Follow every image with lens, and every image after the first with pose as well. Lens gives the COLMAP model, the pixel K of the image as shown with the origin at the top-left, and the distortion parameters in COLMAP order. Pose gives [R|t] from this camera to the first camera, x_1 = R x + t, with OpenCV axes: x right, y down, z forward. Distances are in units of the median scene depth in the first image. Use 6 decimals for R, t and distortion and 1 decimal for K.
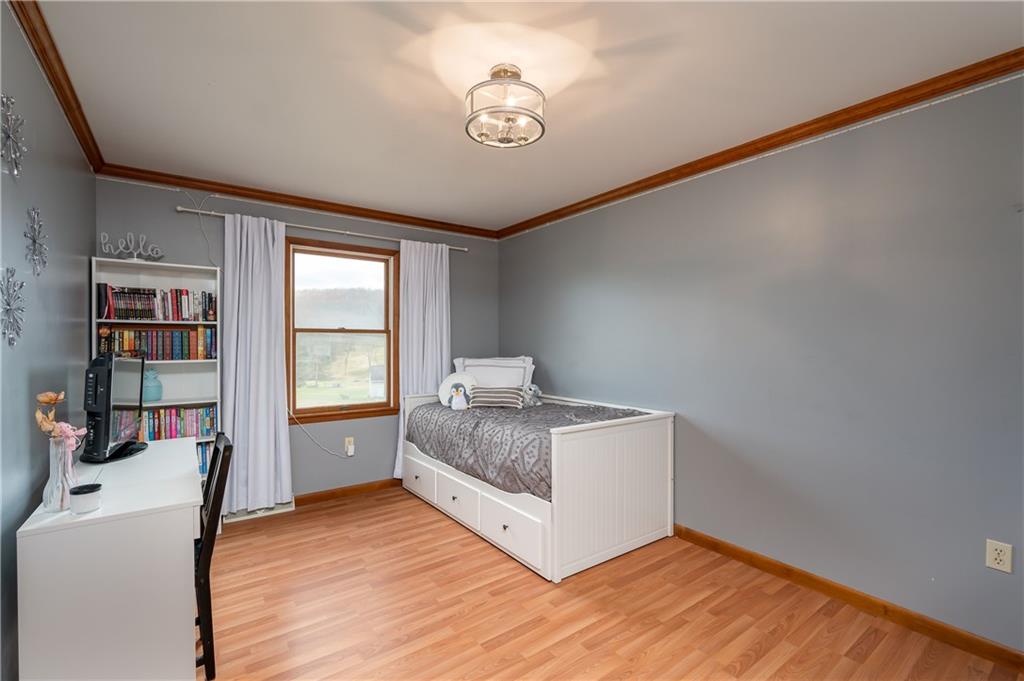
lens RADIAL K [[445.6, 0, 508.6], [0, 445.6, 343.9], [0, 0, 1]] dist [-0.000734, -0.000118]
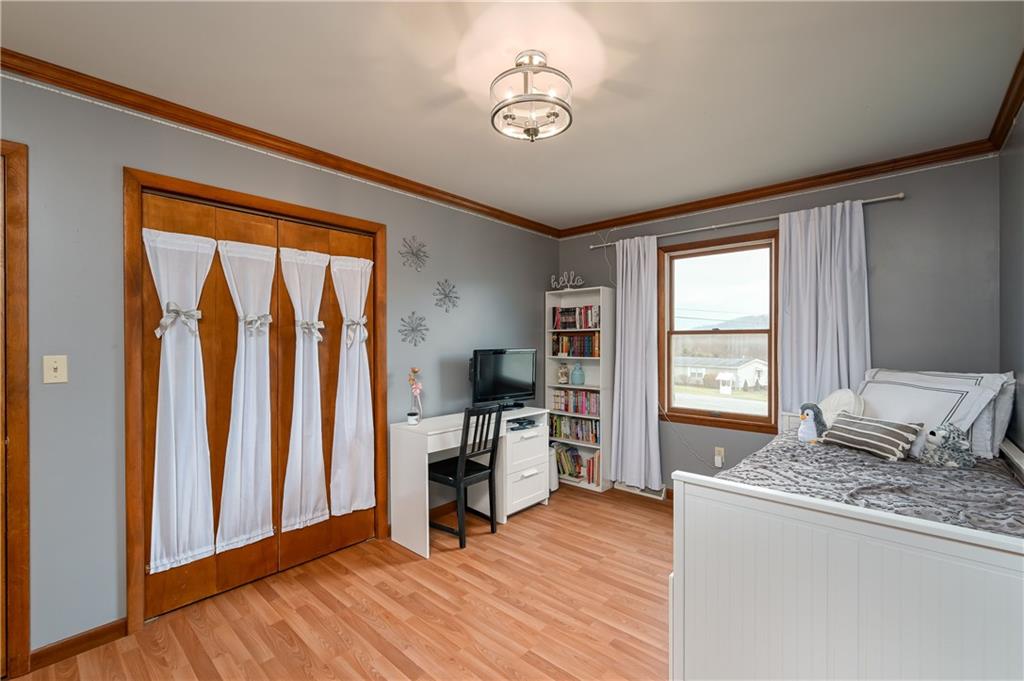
lens RADIAL K [[445.6, 0, 508.6], [0, 445.6, 343.9], [0, 0, 1]] dist [-0.000734, -0.000118]
pose [[0.201405, 0.000699, -0.979508, 0.575594], [-0.002844, 0.999996, 0.000129, -0.003977], [0.979504, 0.002760, 0.201407, 0.484435]]
